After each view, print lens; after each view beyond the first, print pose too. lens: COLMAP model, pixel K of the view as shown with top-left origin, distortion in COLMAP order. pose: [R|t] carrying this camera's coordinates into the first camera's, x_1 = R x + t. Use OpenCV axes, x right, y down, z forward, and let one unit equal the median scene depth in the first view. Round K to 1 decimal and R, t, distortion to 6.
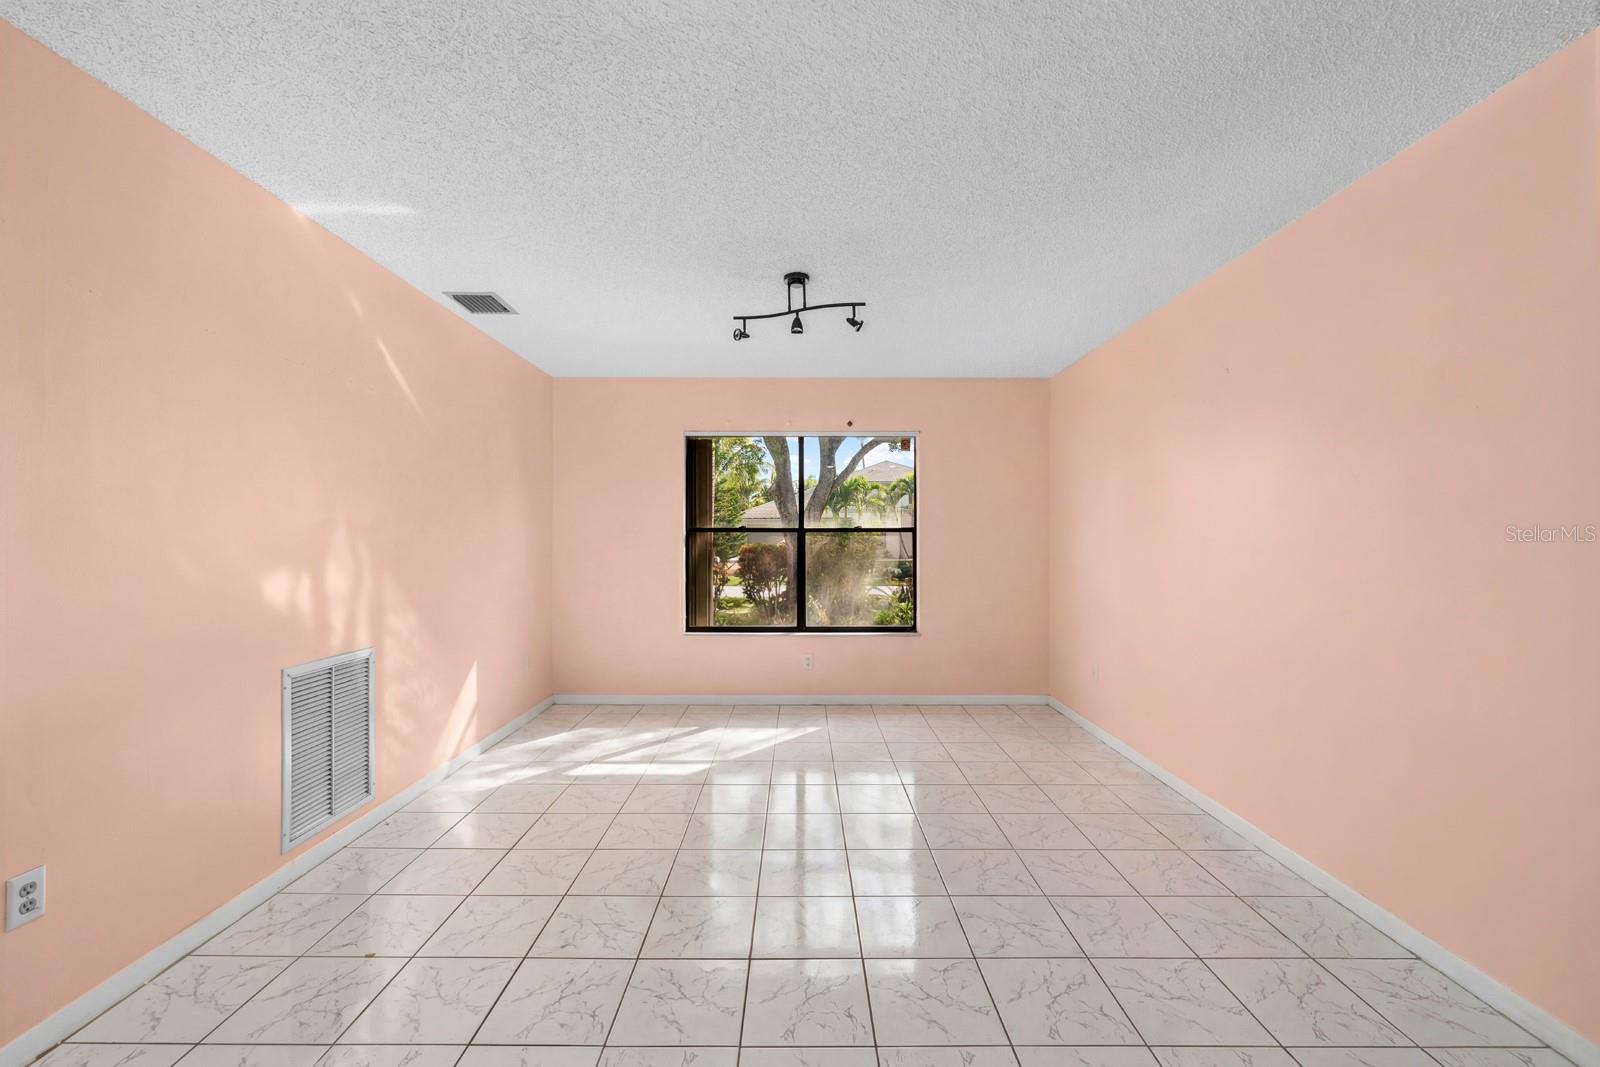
lens RADIAL K [[644.8, 0, 803.1], [0, 644.8, 523.3], [0, 0, 1]] dist [-0.000754, 0.000058]
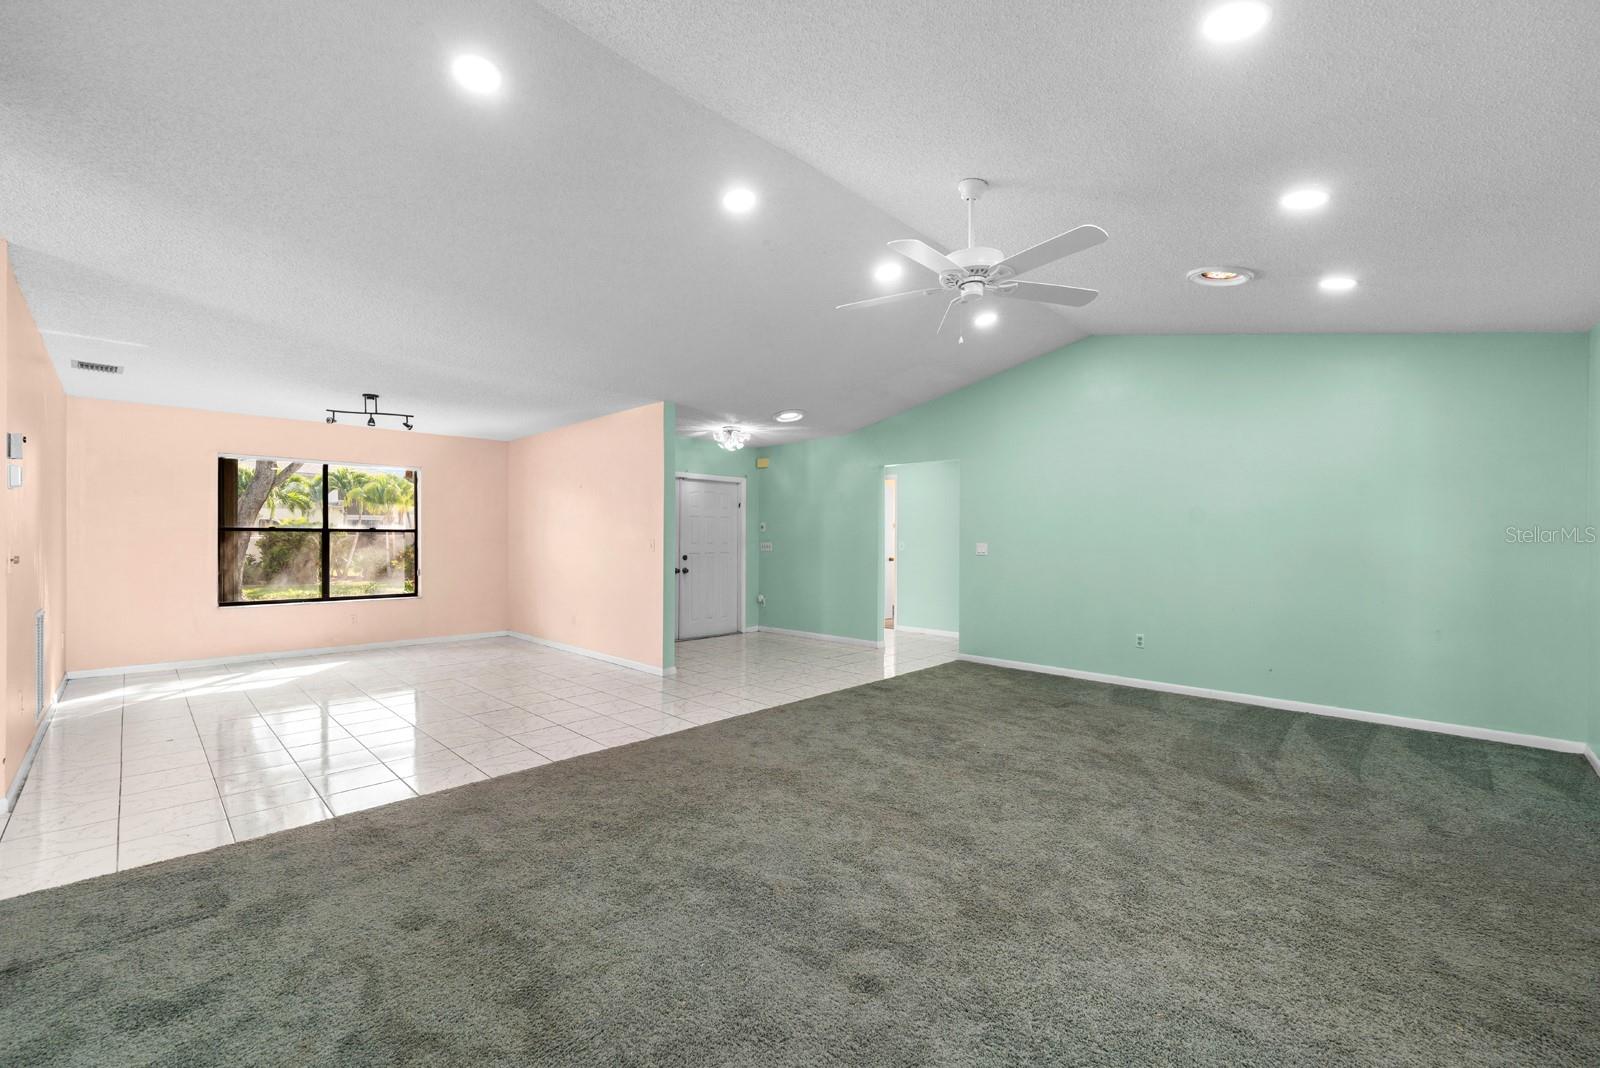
lens RADIAL K [[644.8, 0, 803.1], [0, 644.8, 523.8], [0, 0, 1]] dist [-0.000754, 0.000058]
pose [[0.694265, 0.019792, 0.719447, -0.302272], [-0.018489, 0.999782, -0.009663, -0.009221], [-0.719482, -0.006593, 0.694480, -0.759951]]
